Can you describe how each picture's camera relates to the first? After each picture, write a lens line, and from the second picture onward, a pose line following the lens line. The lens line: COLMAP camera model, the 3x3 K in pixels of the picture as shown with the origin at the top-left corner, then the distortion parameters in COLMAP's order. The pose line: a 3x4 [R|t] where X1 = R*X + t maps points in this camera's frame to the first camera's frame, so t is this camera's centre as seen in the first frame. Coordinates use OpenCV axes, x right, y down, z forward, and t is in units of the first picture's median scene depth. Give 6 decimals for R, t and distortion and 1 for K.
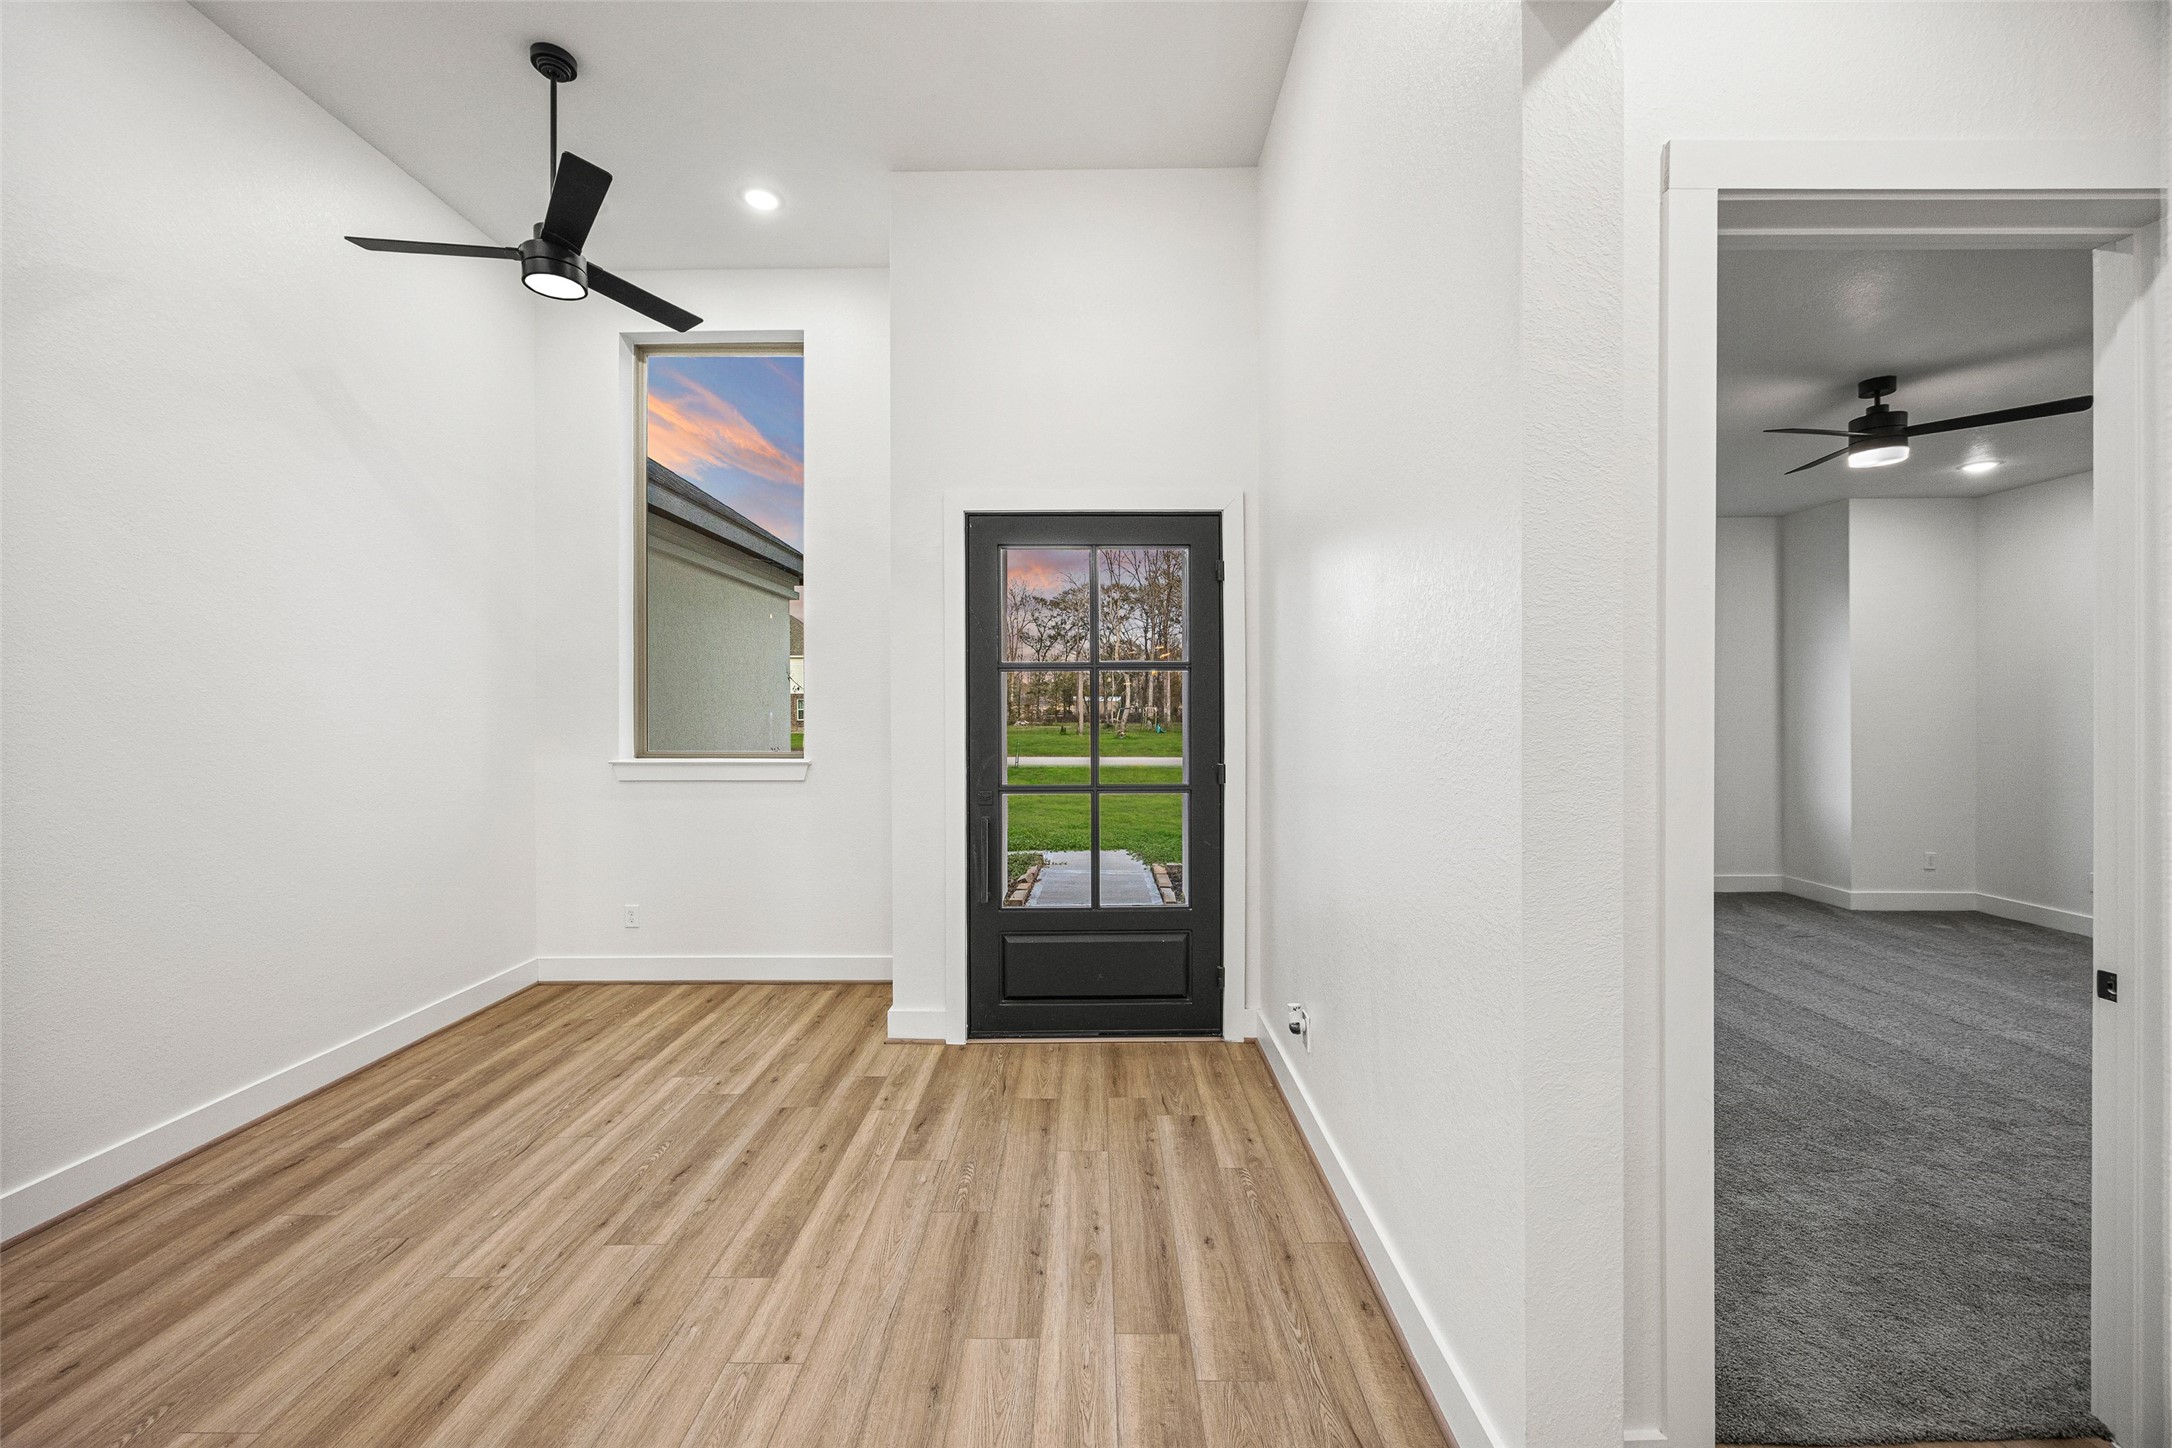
lens RADIAL K [[834.1, 0, 1095.5], [0, 834.1, 711.7], [0, 0, 1]] dist [-0.003971, 0.000906]
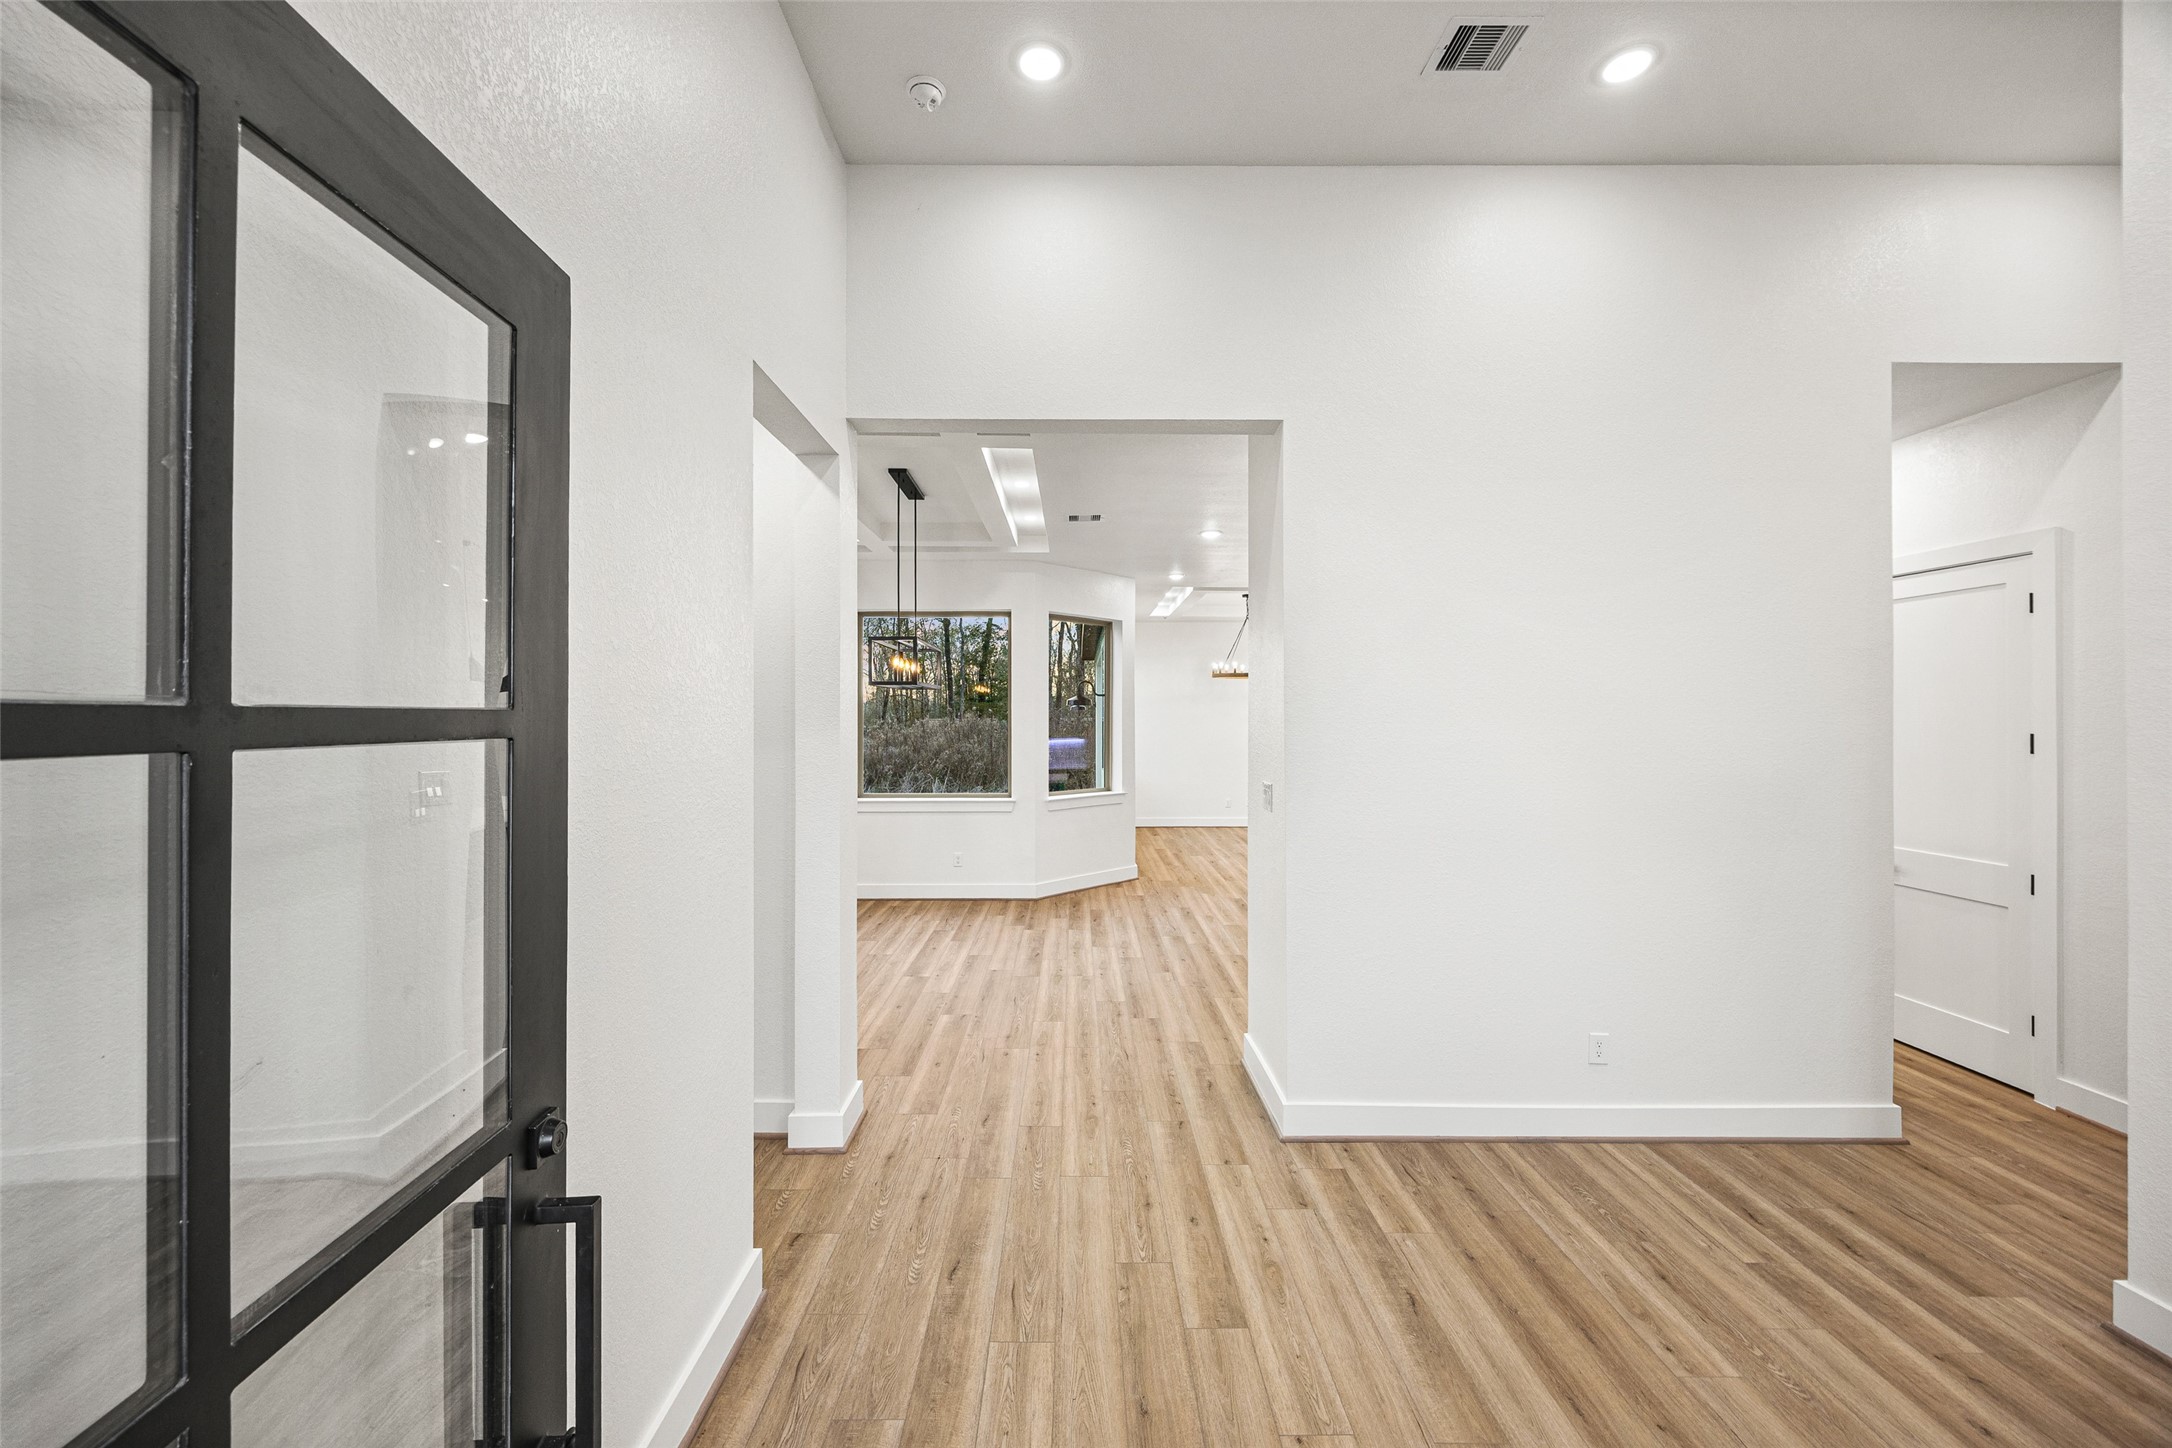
lens RADIAL K [[834.1, 0, 1082.6], [0, 834.1, 716.4], [0, 0, 1]] dist [-0.003971, 0.000906]
pose [[-0.999975, 0.004738, -0.005166, -0.056674], [0.004719, 0.999982, 0.003657, -0.059757], [0.005184, 0.003633, -0.999980, 1.085311]]
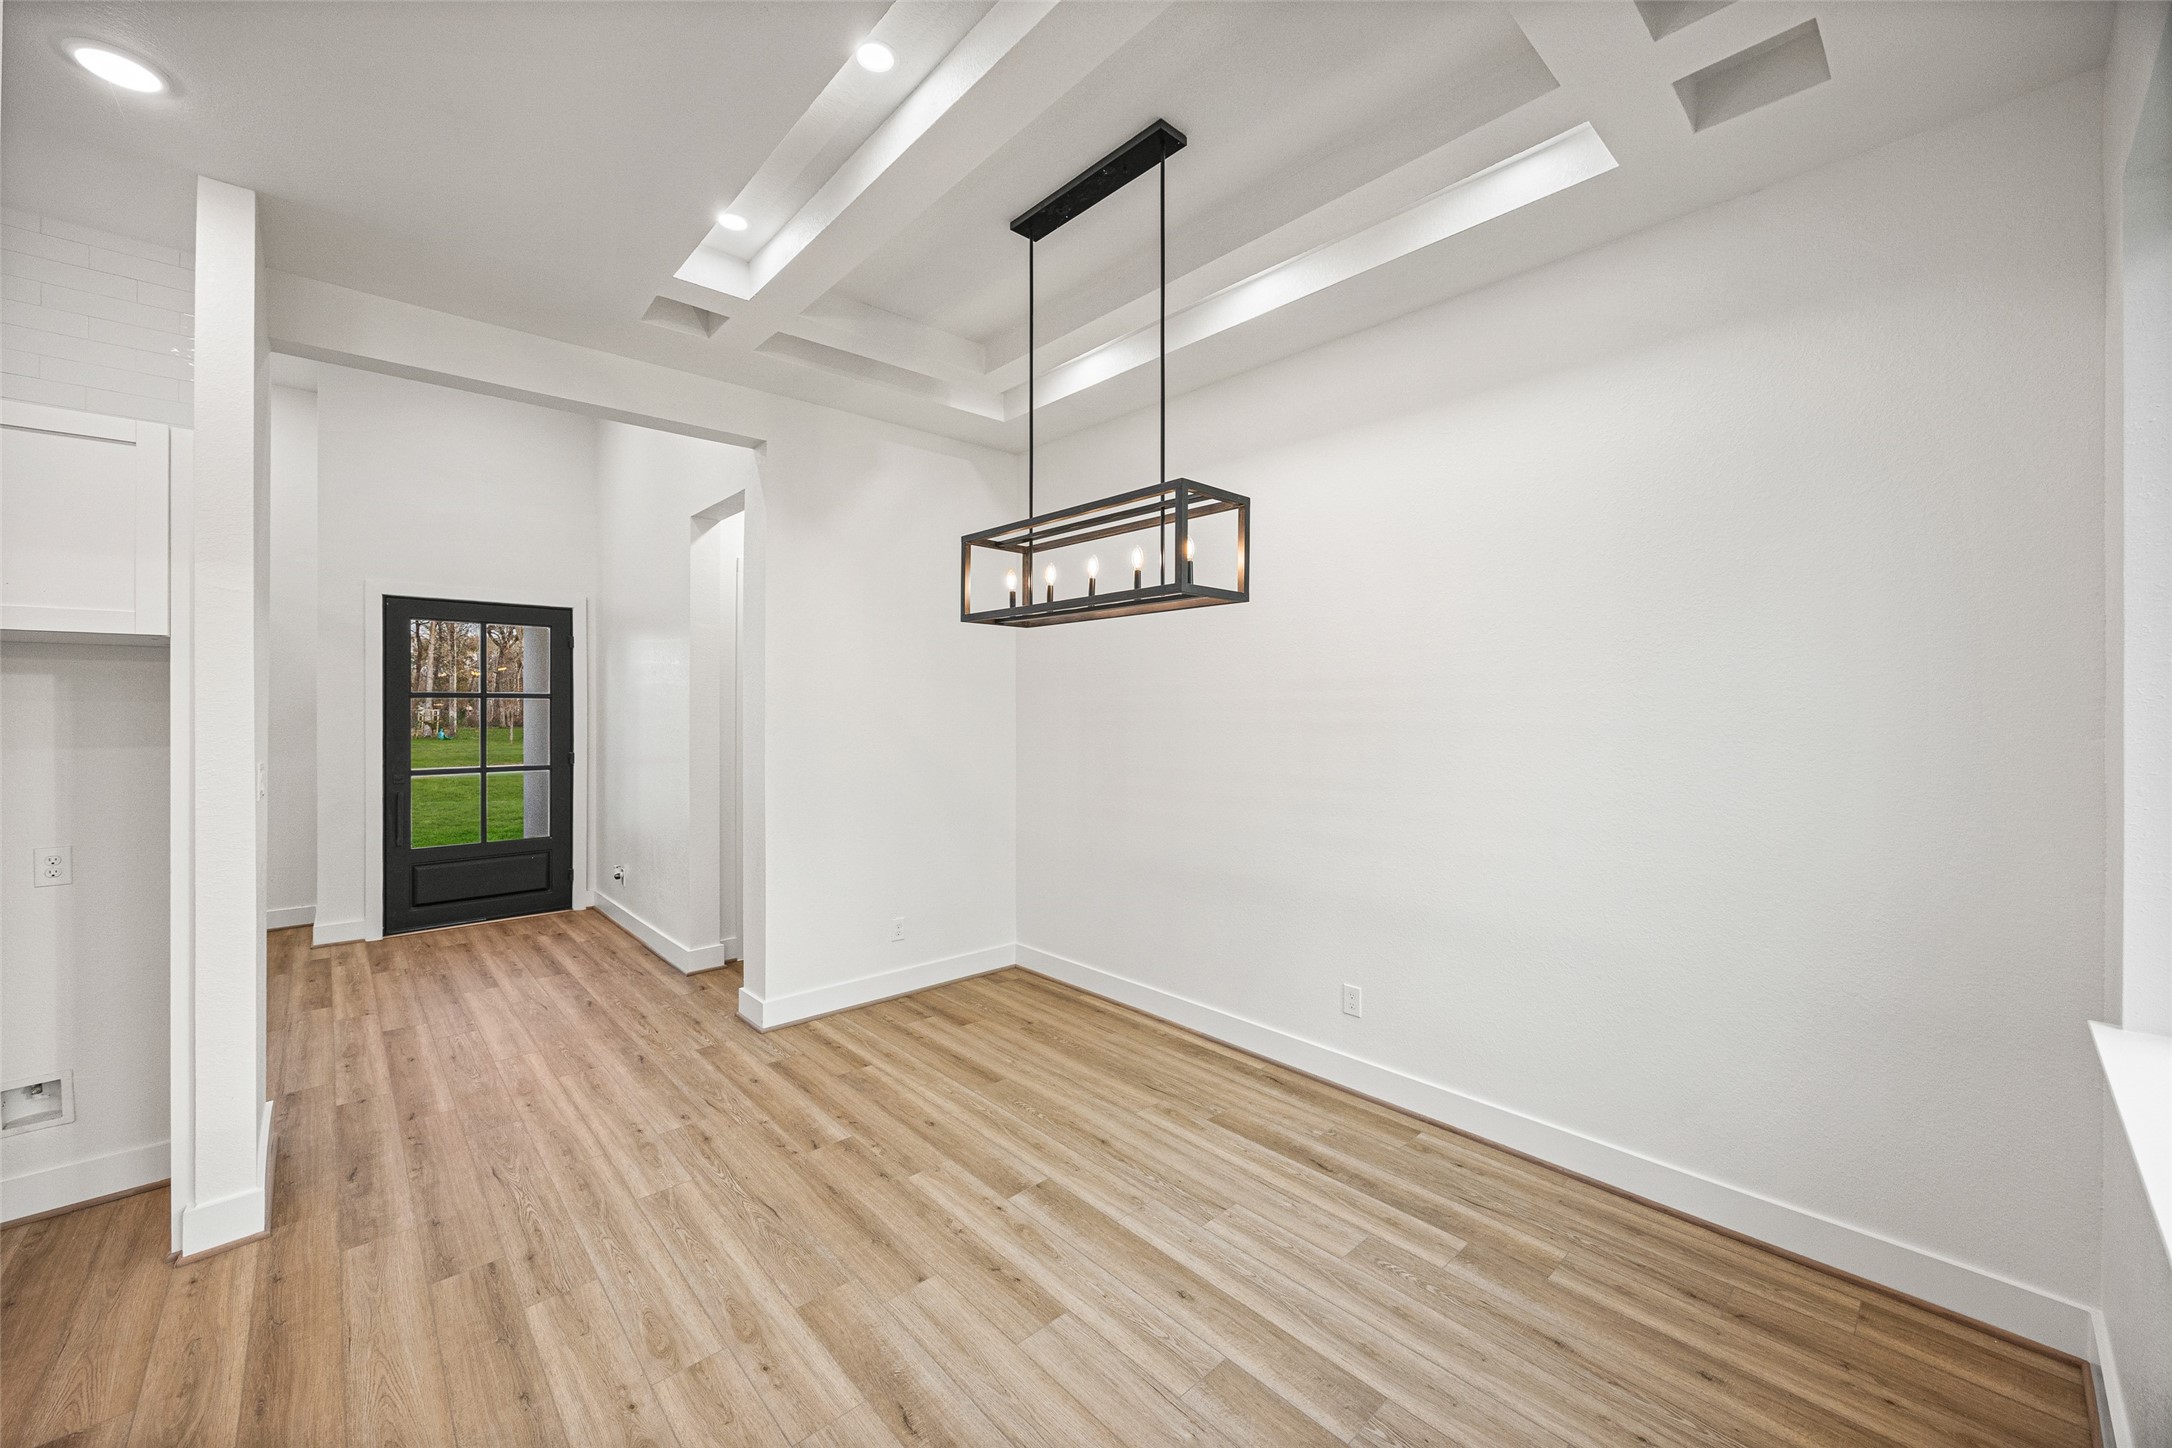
lens RADIAL K [[834.1, 0, 1077.6], [0, 834.1, 714.7], [0, 0, 1]] dist [-0.003971, 0.000906]
pose [[0.742482, 0.001169, 0.669865, -0.244672], [-0.001554, 0.999999, -0.000023, -0.020022], [-0.669864, -0.001024, 0.742483, -1.064428]]
